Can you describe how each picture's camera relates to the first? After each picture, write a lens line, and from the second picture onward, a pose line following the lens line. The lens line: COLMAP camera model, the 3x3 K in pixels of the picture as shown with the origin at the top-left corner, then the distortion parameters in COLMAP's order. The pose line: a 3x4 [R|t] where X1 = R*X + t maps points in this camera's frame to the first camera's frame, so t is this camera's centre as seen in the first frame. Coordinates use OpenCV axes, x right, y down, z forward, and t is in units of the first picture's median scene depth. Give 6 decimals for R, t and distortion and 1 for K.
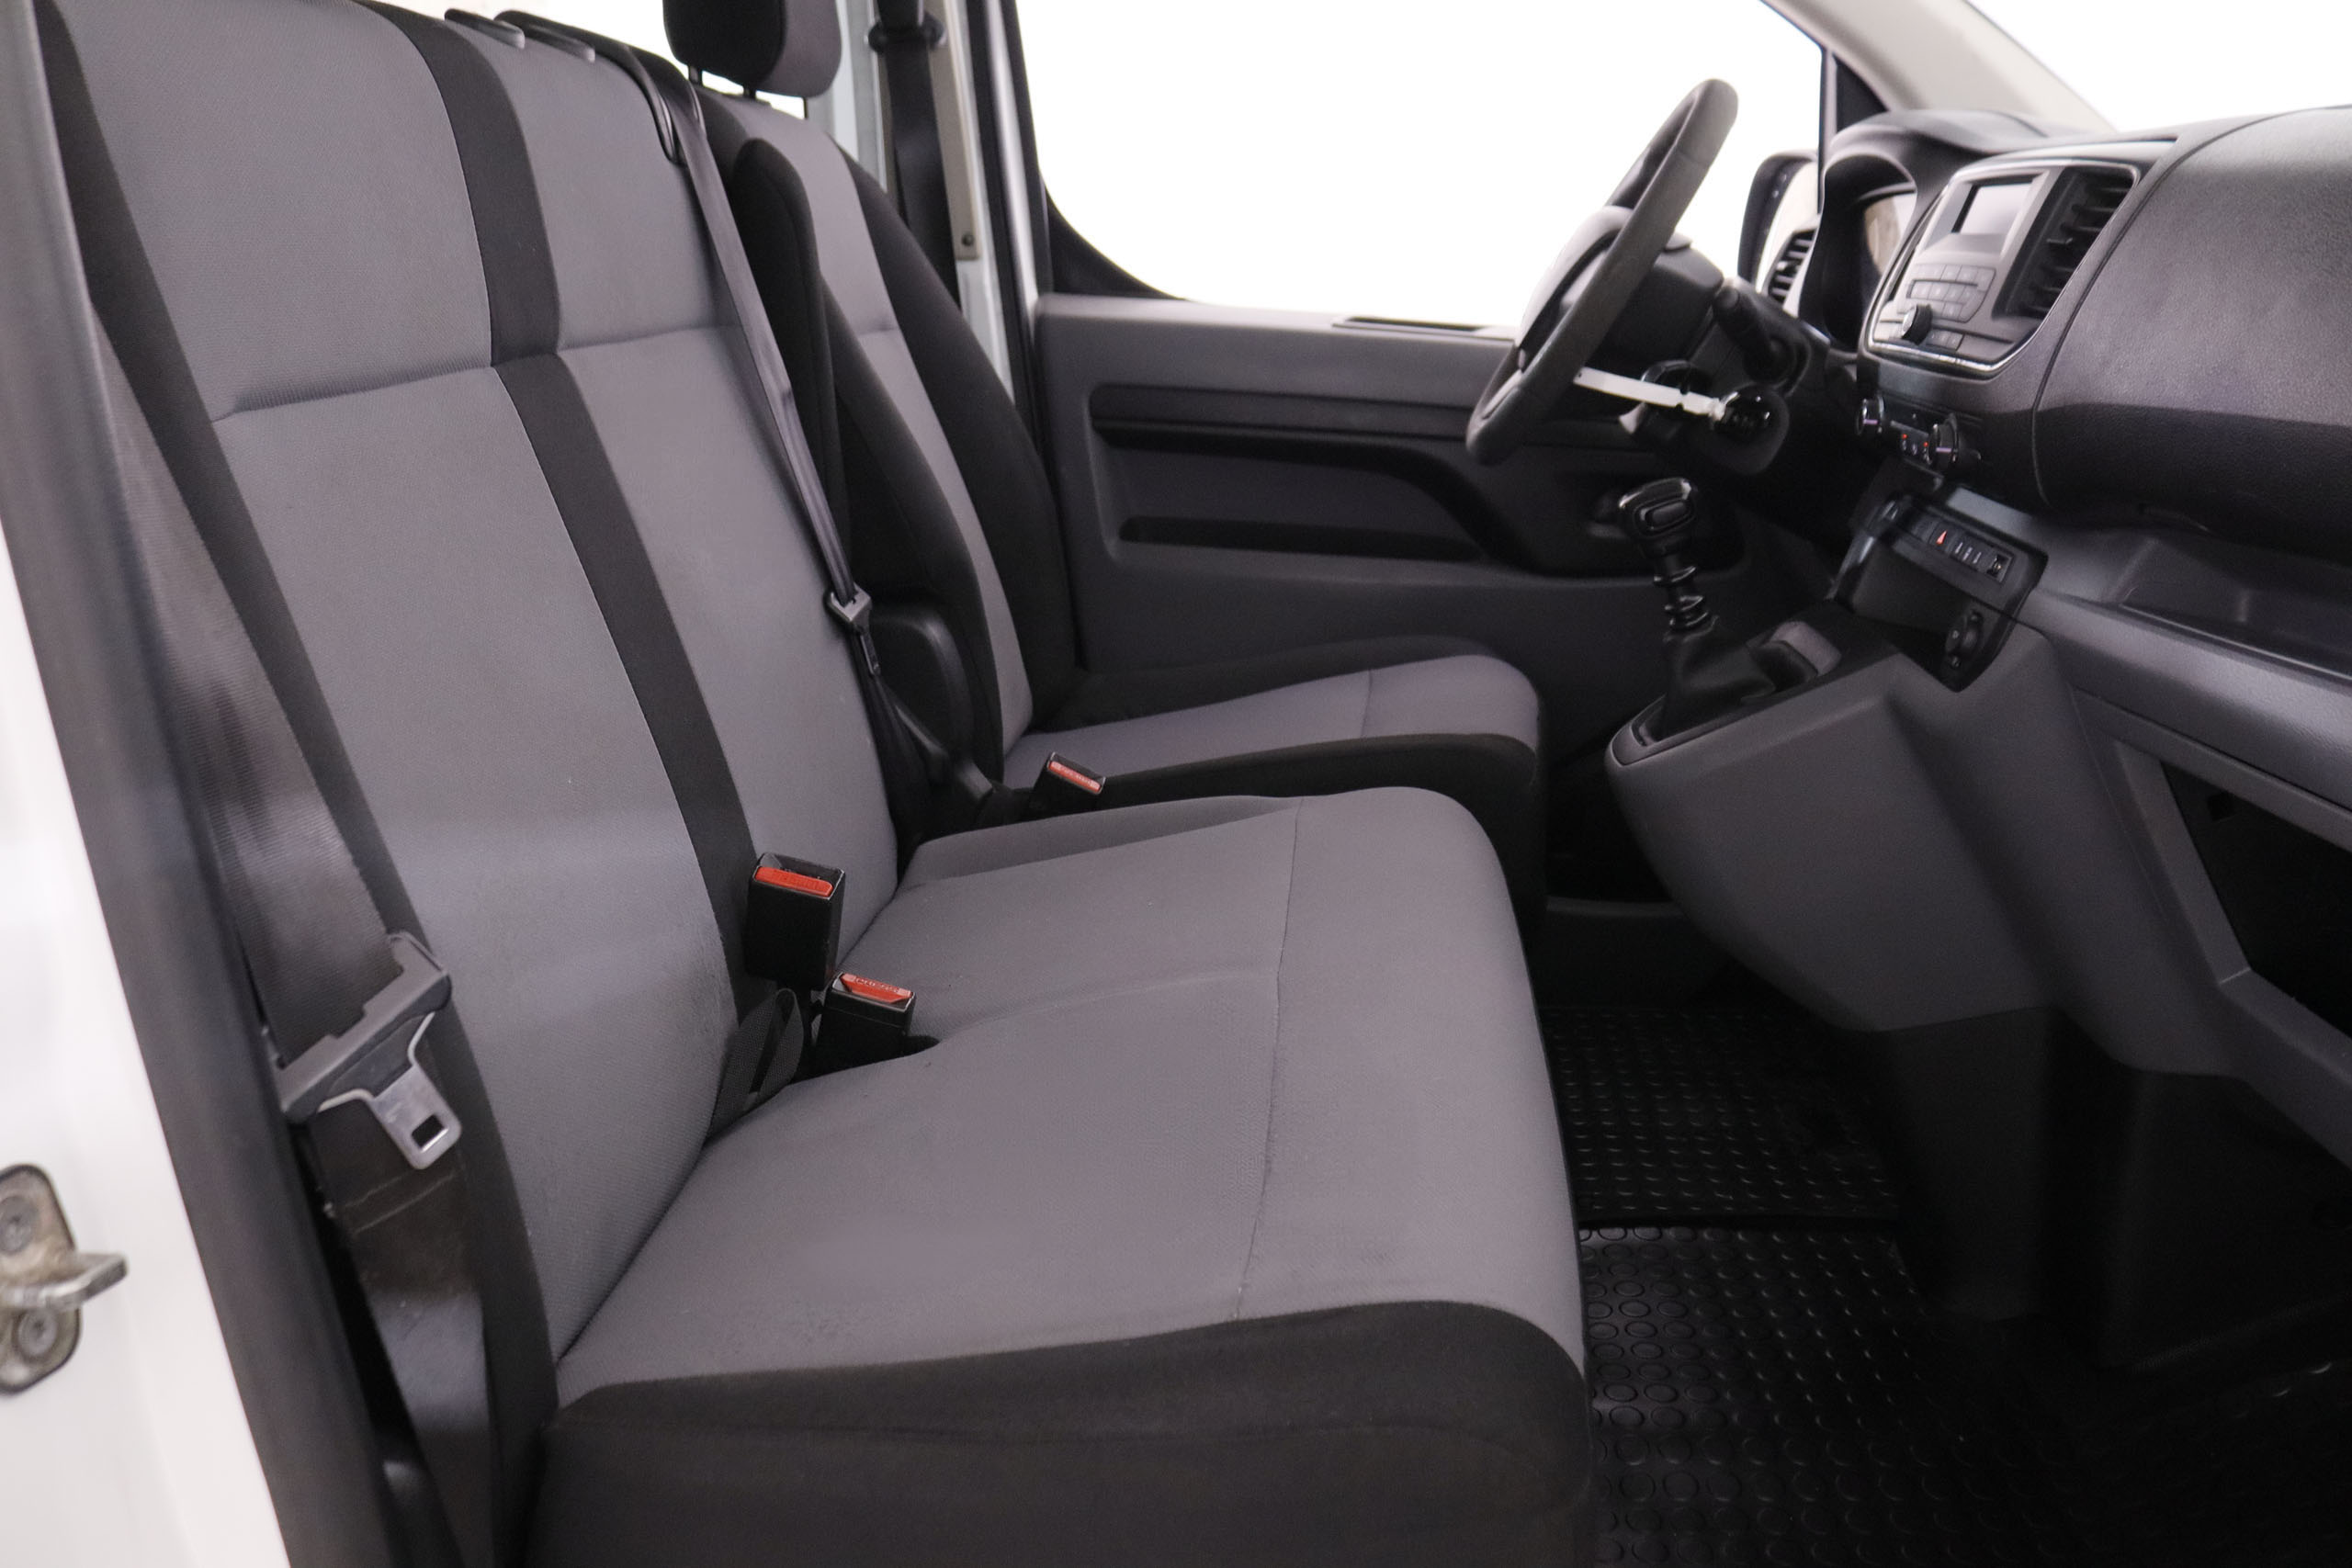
lens RADIAL K [[1895.4, 0, 1177.1], [0, 1895.4, 740.1], [0, 0, 1]] dist [-0.008585, -0.003932]
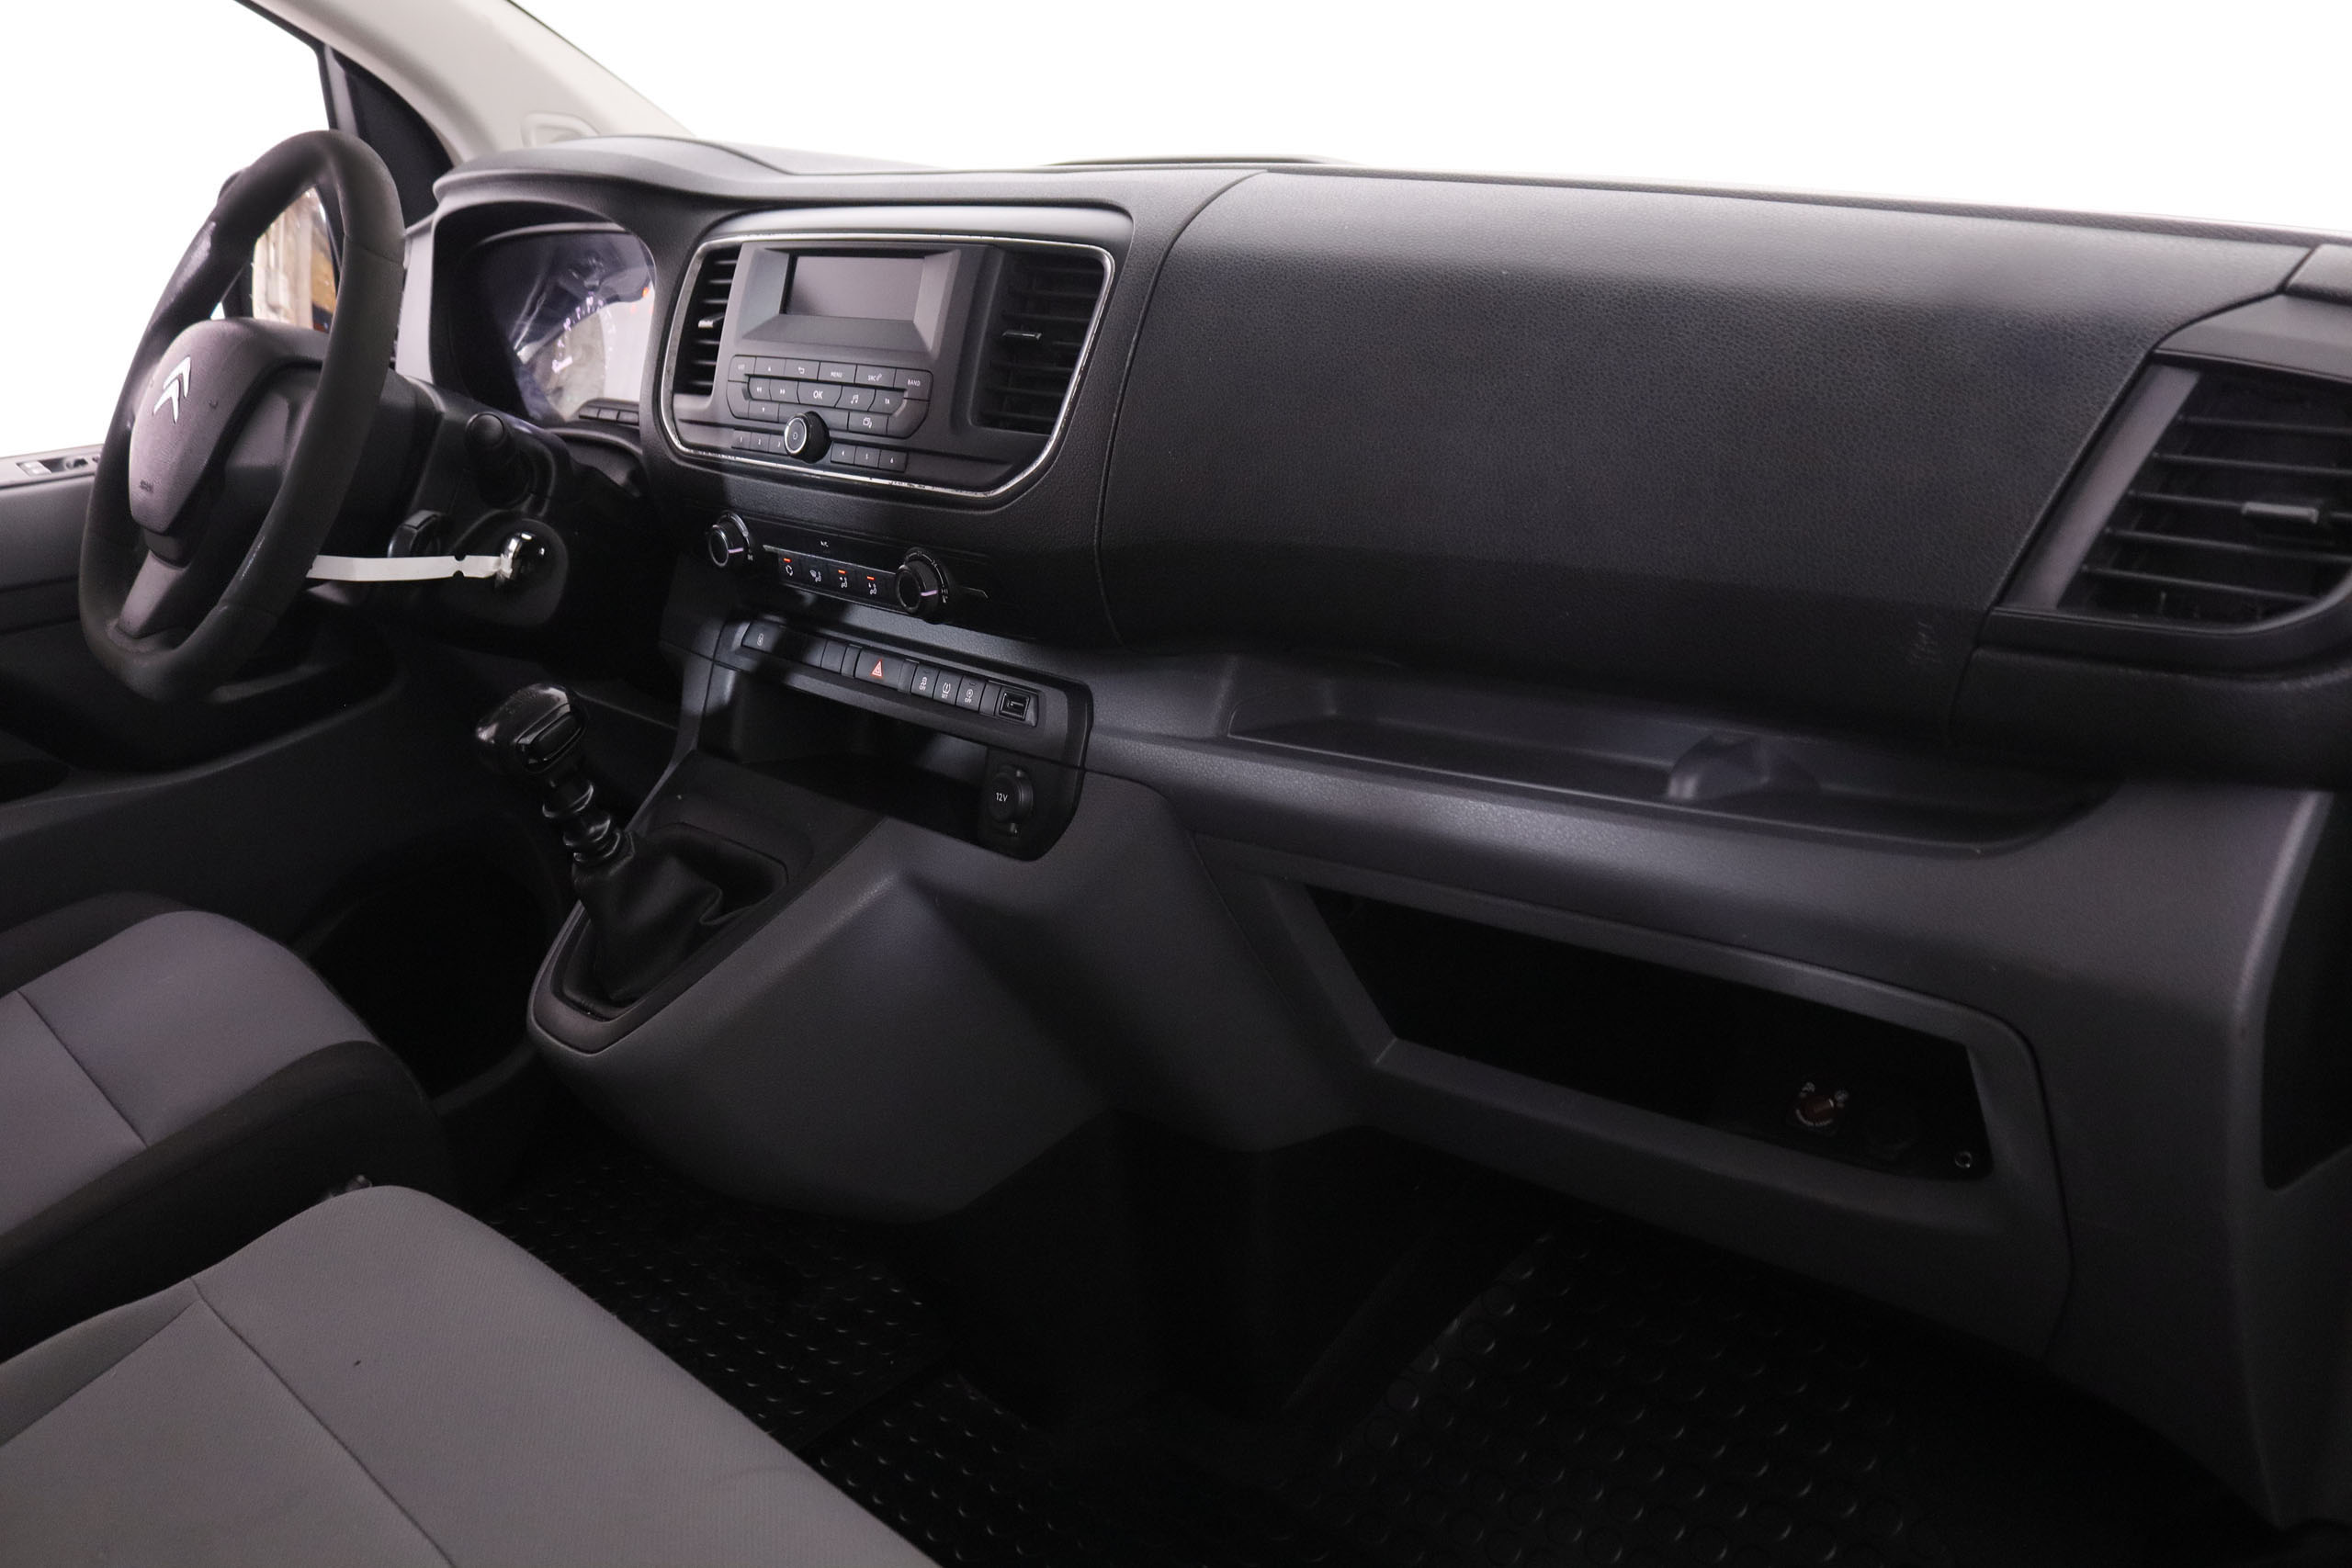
lens RADIAL K [[1895.4, 0, 1177.1], [0, 1895.4, 740.1], [0, 0, 1]] dist [-0.008585, -0.003932]
pose [[0.624202, -0.320844, 0.712342, -0.134128], [0.282960, 0.942722, 0.176661, -0.204392], [-0.728221, 0.091292, 0.679235, 0.360145]]
